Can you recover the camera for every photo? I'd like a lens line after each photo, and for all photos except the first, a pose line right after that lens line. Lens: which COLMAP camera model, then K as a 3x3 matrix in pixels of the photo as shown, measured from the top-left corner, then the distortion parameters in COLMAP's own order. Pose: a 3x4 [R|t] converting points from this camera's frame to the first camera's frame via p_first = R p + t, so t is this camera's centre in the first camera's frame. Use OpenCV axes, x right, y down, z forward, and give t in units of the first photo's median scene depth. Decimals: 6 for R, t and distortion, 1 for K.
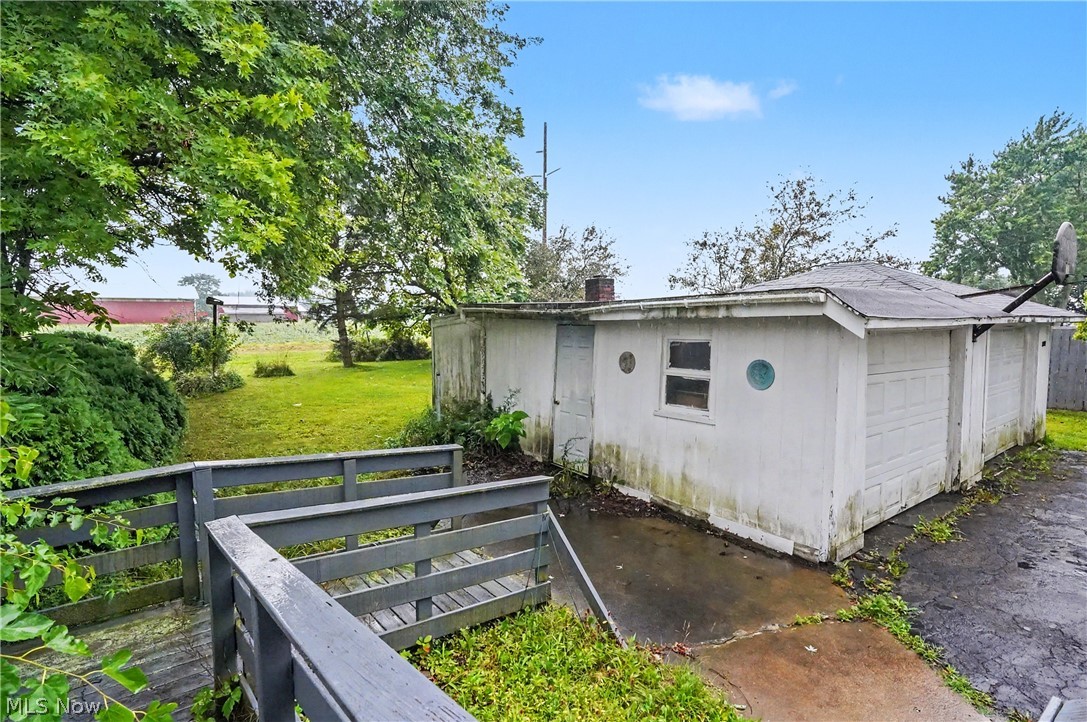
lens RADIAL K [[497.2, 0, 538.4], [0, 497.2, 361.3], [0, 0, 1]] dist [-0.009726, 0.000398]
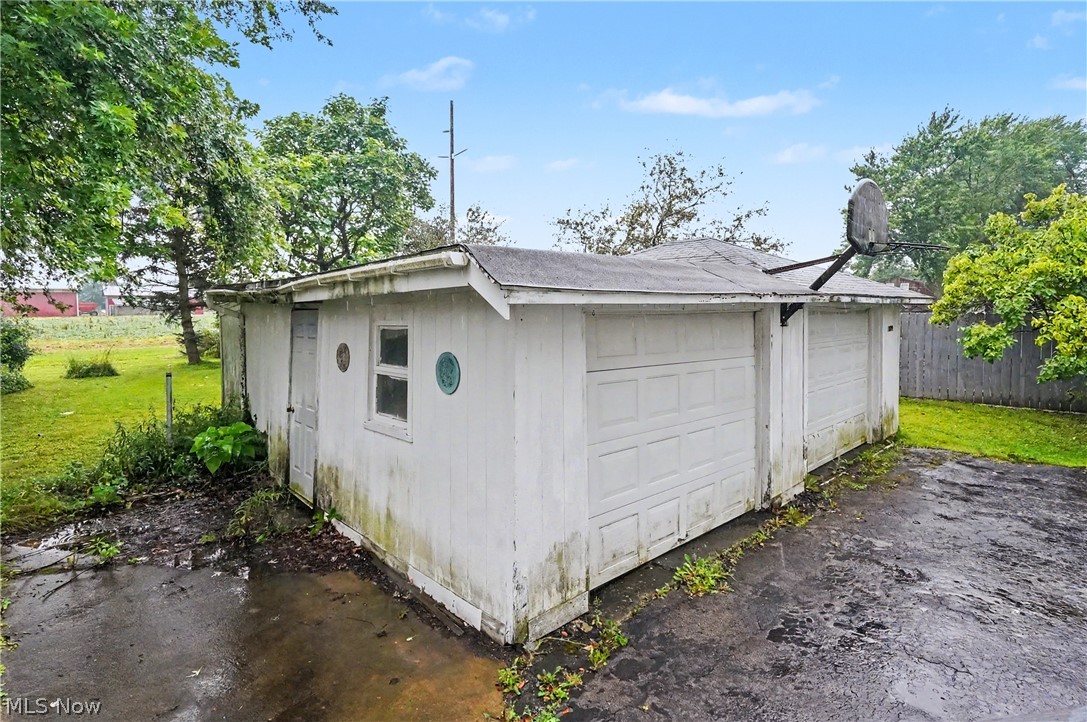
lens RADIAL K [[506.9, 0, 541.7], [0, 506.9, 336.4], [0, 0, 1]] dist [-0.013428, 0.000028]
pose [[0.994764, -0.011111, 0.101597, 0.394995], [0.014498, 0.999361, -0.032657, -0.000076], [-0.101169, 0.033959, 0.994289, 0.199390]]
